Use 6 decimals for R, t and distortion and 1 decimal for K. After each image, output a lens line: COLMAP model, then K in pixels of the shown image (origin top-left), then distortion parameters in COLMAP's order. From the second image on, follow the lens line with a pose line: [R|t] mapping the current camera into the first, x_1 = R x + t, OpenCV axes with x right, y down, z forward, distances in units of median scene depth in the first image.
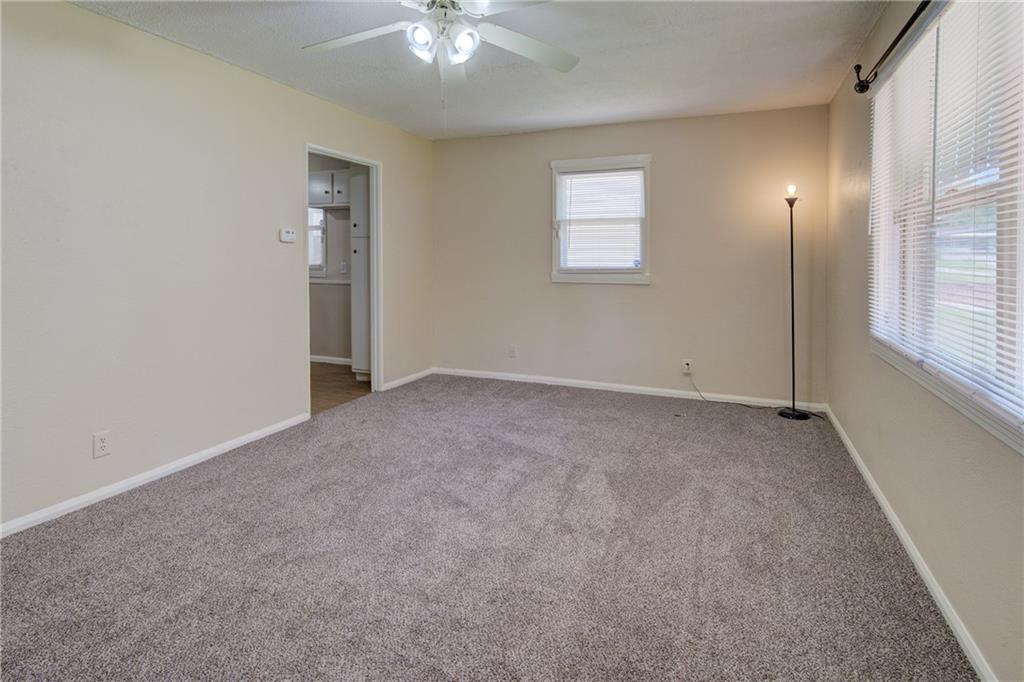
lens RADIAL K [[506.2, 0, 514.5], [0, 506.2, 268.7], [0, 0, 1]] dist [0.001732, 0.000183]
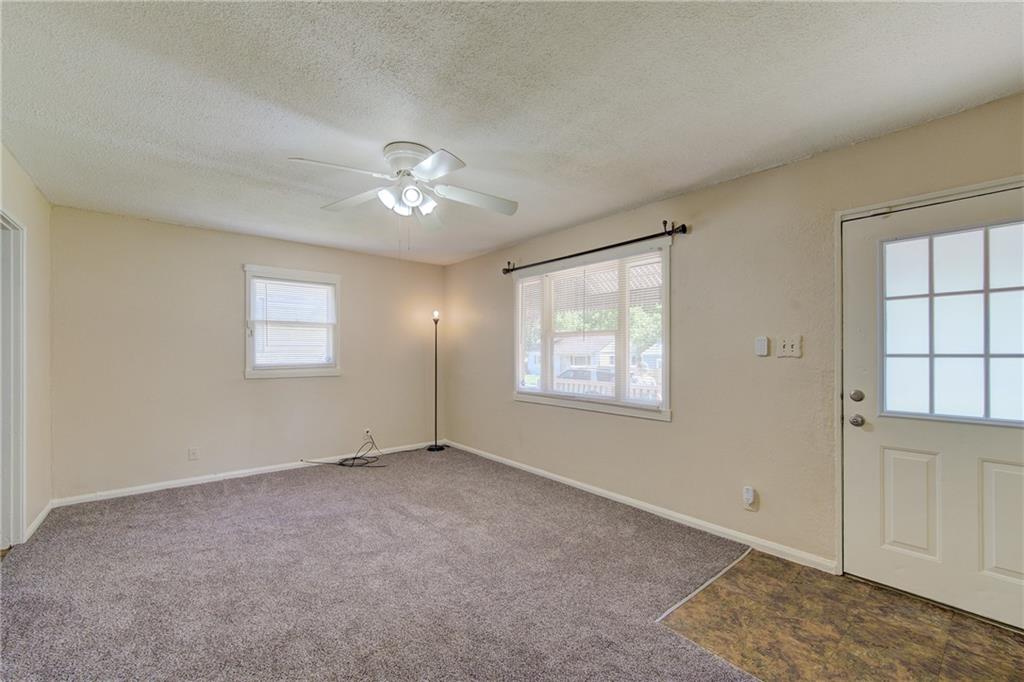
lens RADIAL K [[420.8, 0, 514.9], [0, 420.8, 350.7], [0, 0, 1]] dist [-0.002334, -0.000286]
pose [[0.464289, 0.001716, 0.885682, -0.495397], [0.018475, 0.999762, -0.011621, -0.012147], [-0.885491, 0.021759, 0.464147, 0.108512]]
